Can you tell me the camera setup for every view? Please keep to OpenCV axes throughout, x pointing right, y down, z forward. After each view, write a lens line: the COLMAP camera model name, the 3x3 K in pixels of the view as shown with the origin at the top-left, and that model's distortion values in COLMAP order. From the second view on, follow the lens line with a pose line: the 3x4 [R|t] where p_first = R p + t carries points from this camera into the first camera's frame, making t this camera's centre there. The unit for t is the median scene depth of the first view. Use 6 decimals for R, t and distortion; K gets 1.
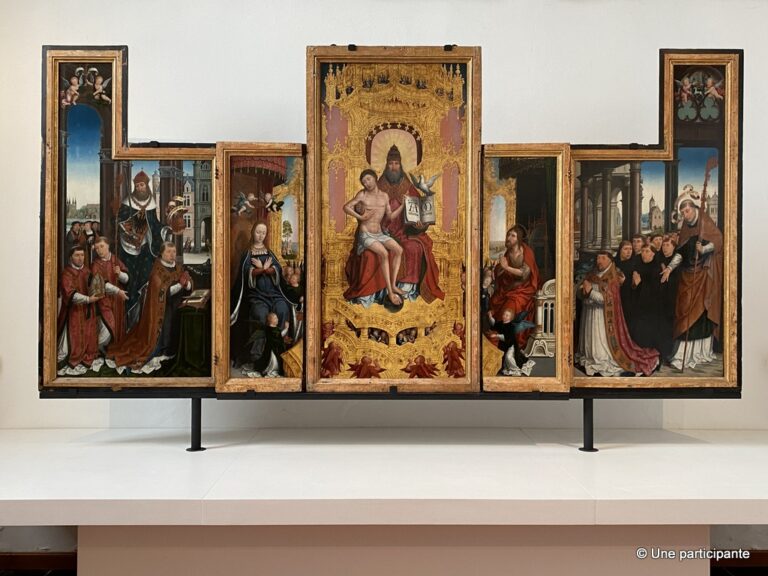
lens RADIAL K [[717.2, 0, 383.0], [0, 717.2, 290.6], [0, 0, 1]] dist [0.067143, 0.000000]
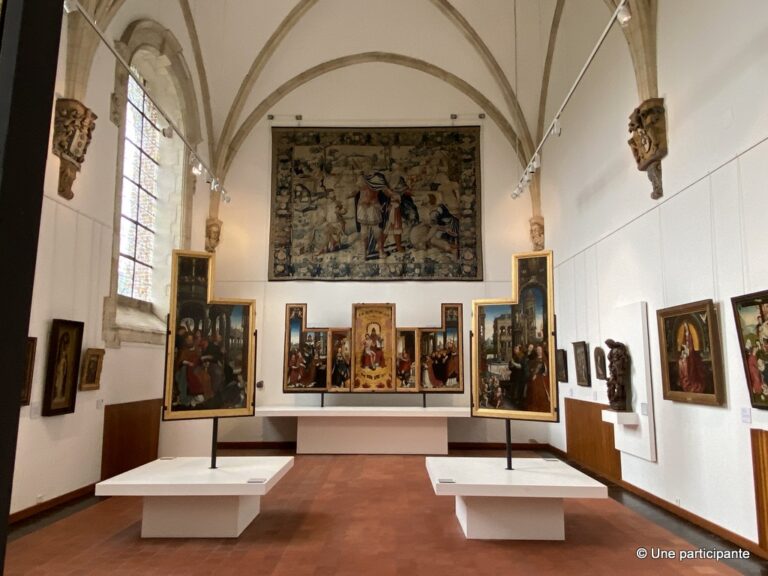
lens RADIAL K [[560.6, 0, 385.4], [0, 560.6, 287.2], [0, 0, 1]] dist [0.099227, 0.000458]
pose [[0.999420, -0.005526, -0.033616, 0.183032], [0.000513, 0.989087, -0.147333, 0.030294], [0.034063, 0.147230, 0.988516, -2.058192]]
